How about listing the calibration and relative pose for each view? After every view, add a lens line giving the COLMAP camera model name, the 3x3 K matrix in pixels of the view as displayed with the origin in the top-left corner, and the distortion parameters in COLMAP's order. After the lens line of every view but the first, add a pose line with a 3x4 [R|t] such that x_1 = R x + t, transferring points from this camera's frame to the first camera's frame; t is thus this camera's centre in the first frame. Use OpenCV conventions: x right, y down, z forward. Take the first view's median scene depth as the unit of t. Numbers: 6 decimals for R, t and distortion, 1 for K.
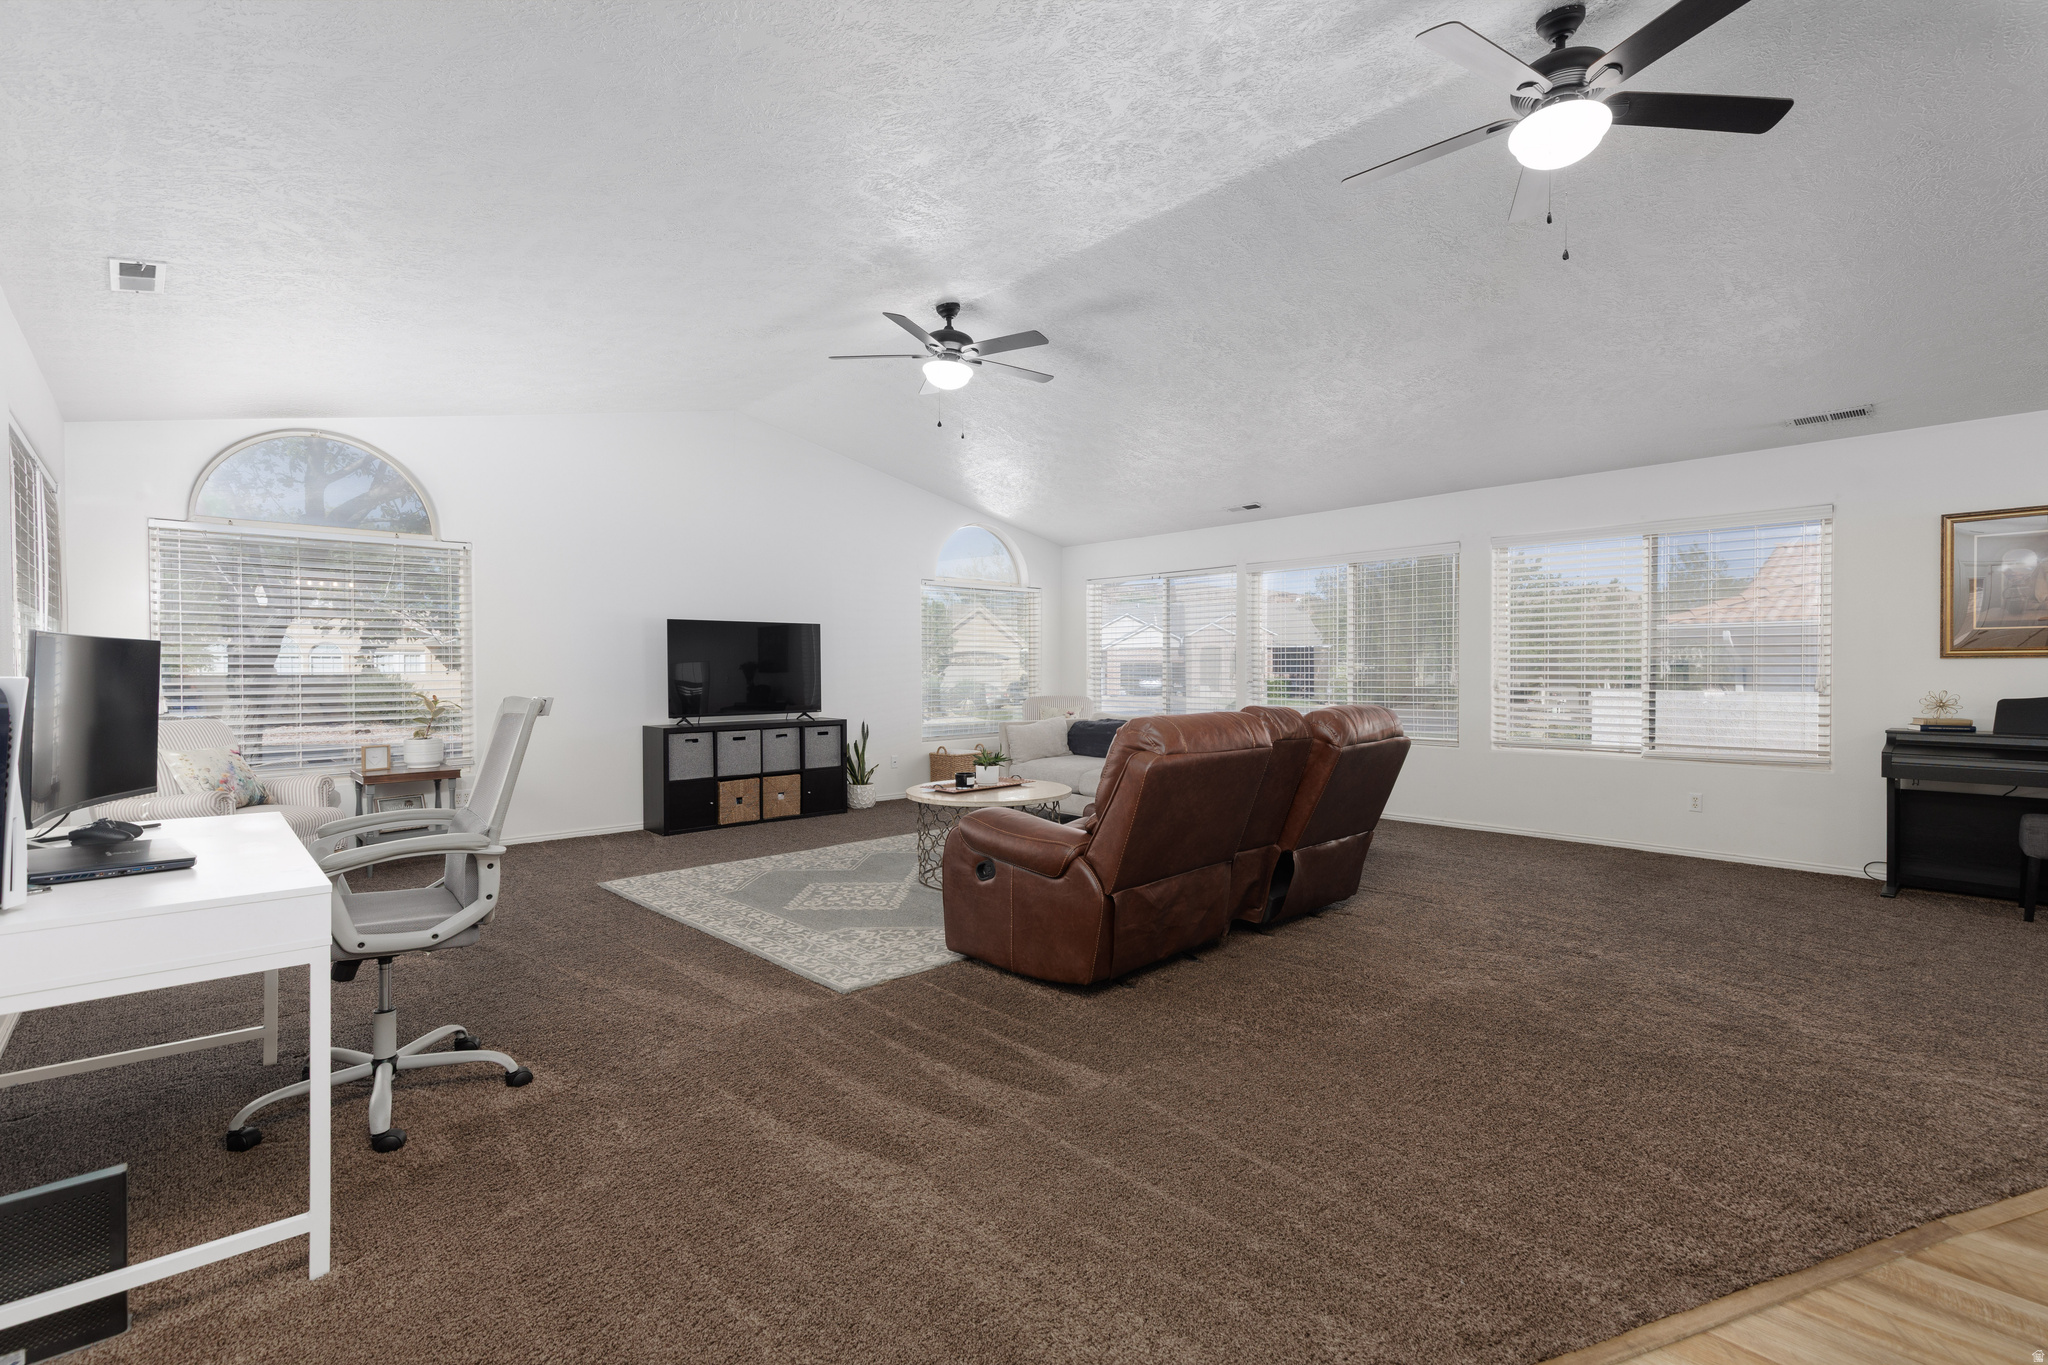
lens RADIAL K [[922.6, 0, 1034.1], [0, 922.6, 676.4], [0, 0, 1]] dist [0.000169, 0.000157]
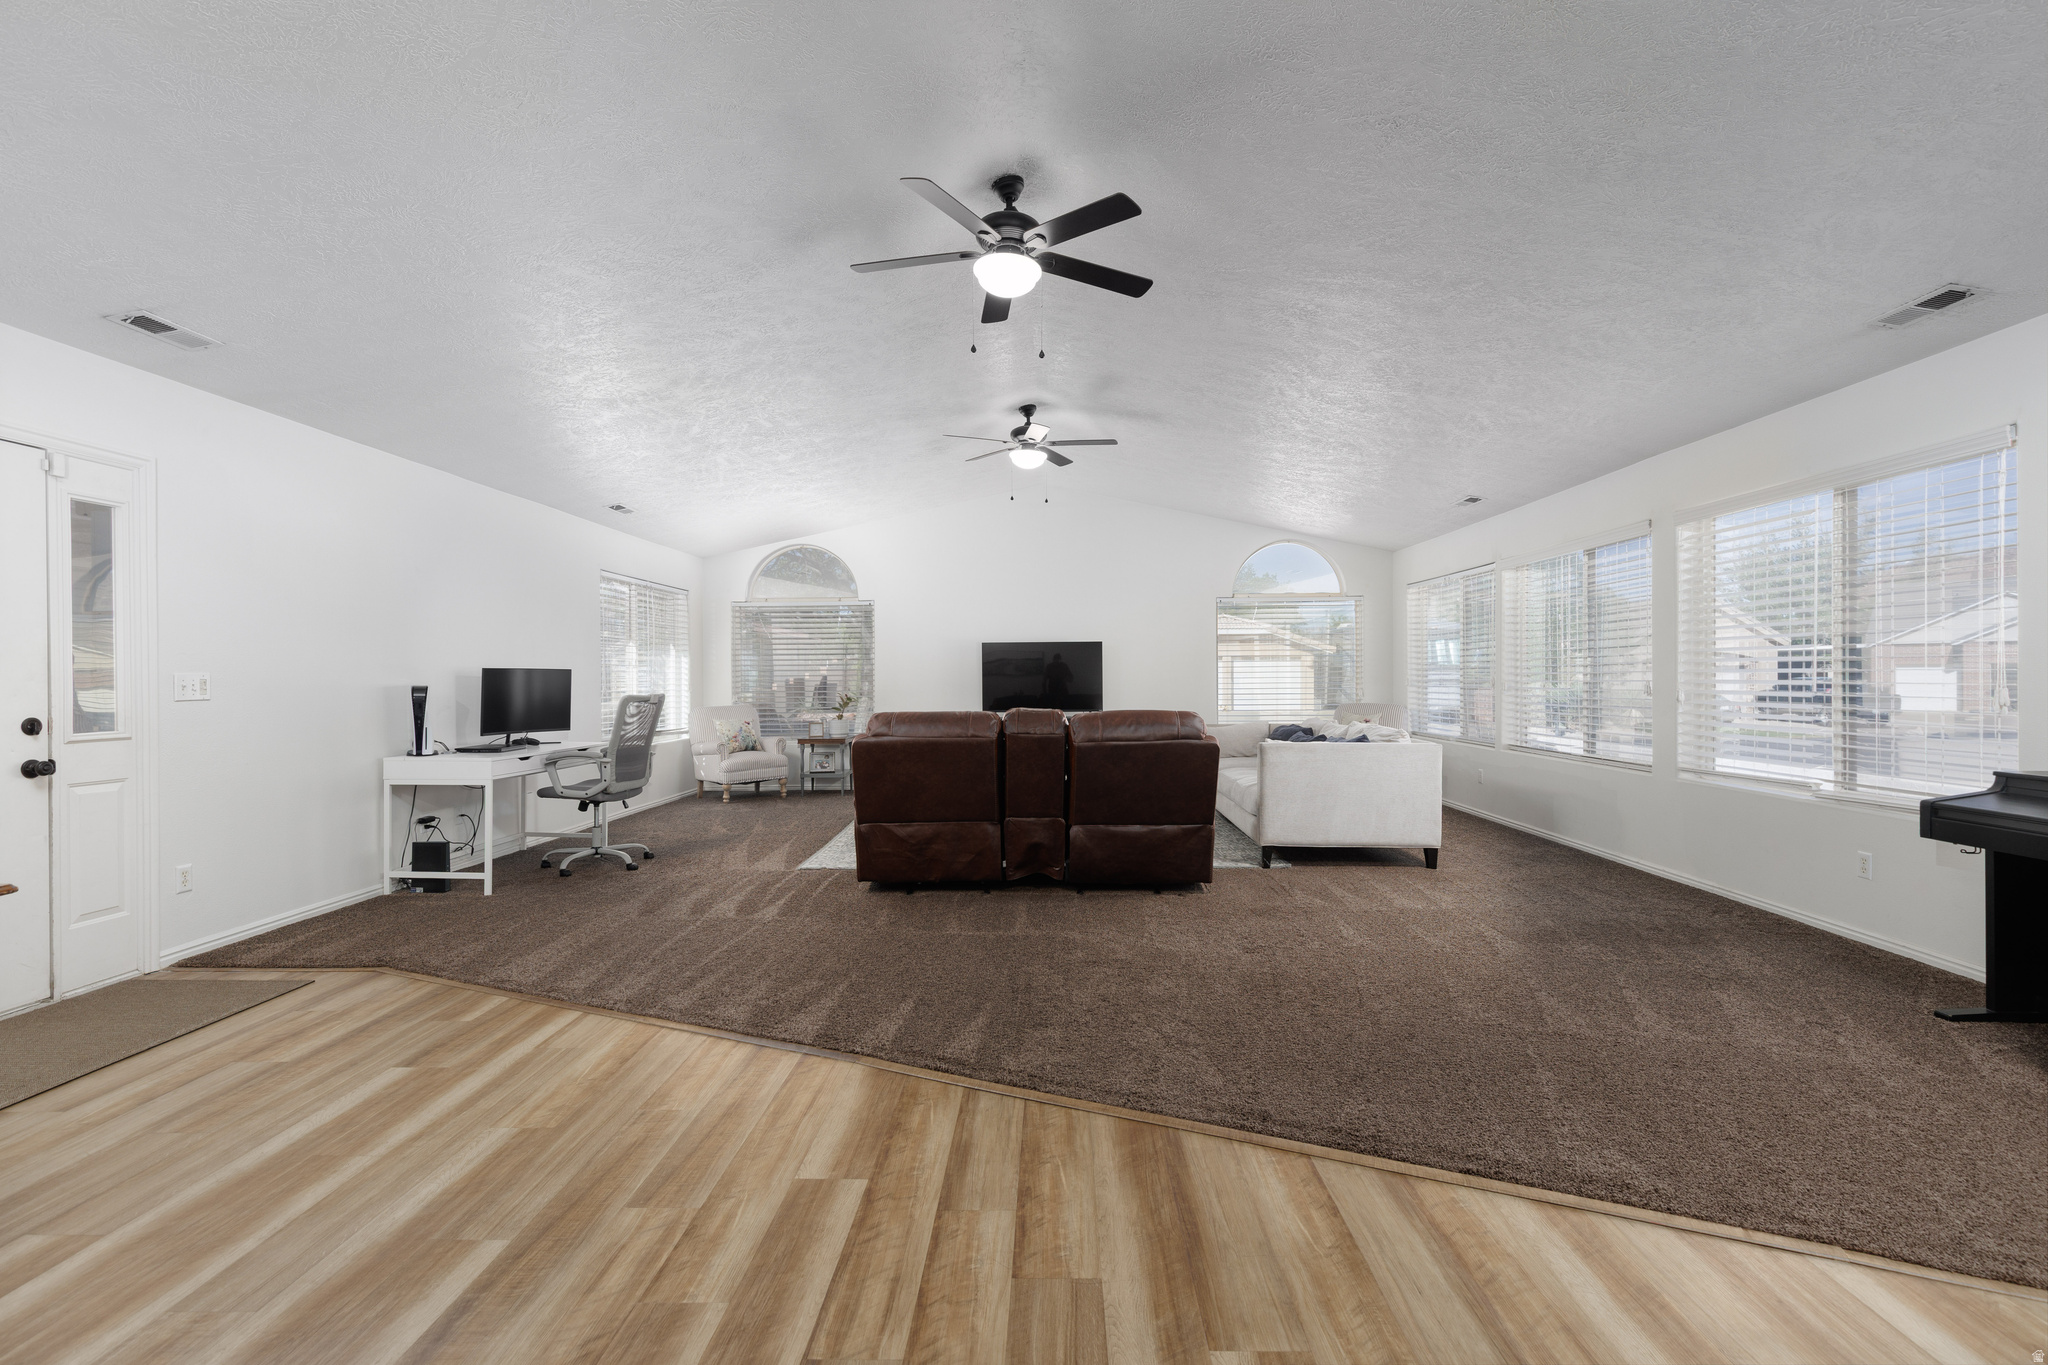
lens RADIAL K [[911.0, 0, 1028.5], [0, 911.0, 679.9], [0, 0, 1]] dist [0.000565, -0.000010]
pose [[0.713580, 0.000666, -0.700573, 0.829571], [-0.000651, 1.000000, 0.000288, -0.006962], [0.700573, 0.000250, 0.713581, 0.054754]]
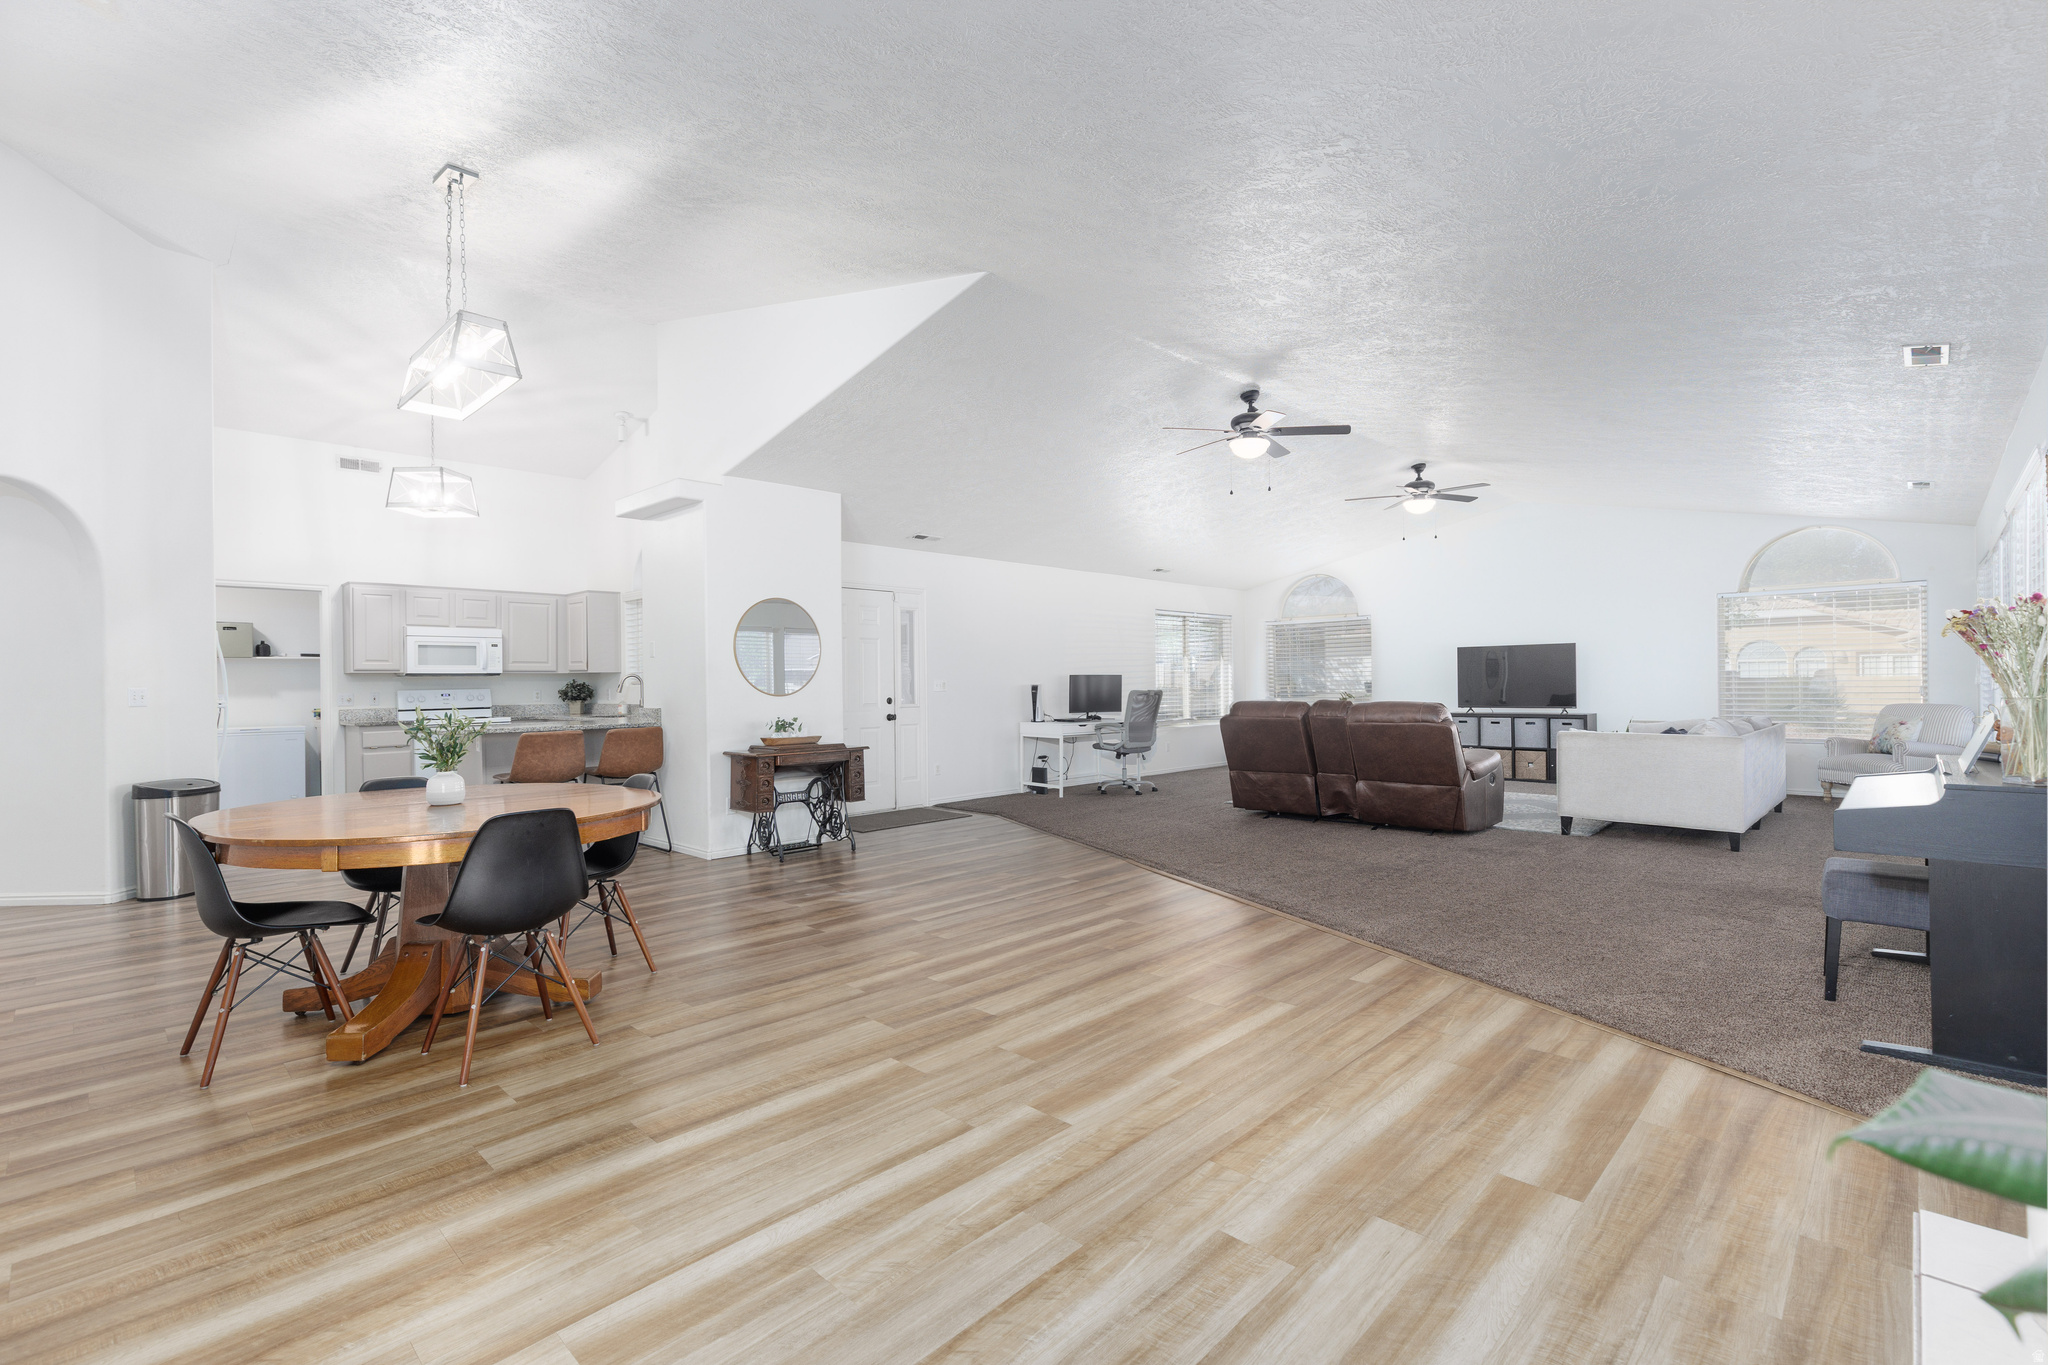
lens RADIAL K [[911.0, 0, 1028.5], [0, 911.0, 679.9], [0, 0, 1]] dist [0.000565, -0.000010]
pose [[0.049168, -0.000064, -0.998791, 1.544008], [0.004289, 0.999991, 0.000148, -0.010333], [0.998781, -0.004291, 0.049168, 0.193151]]
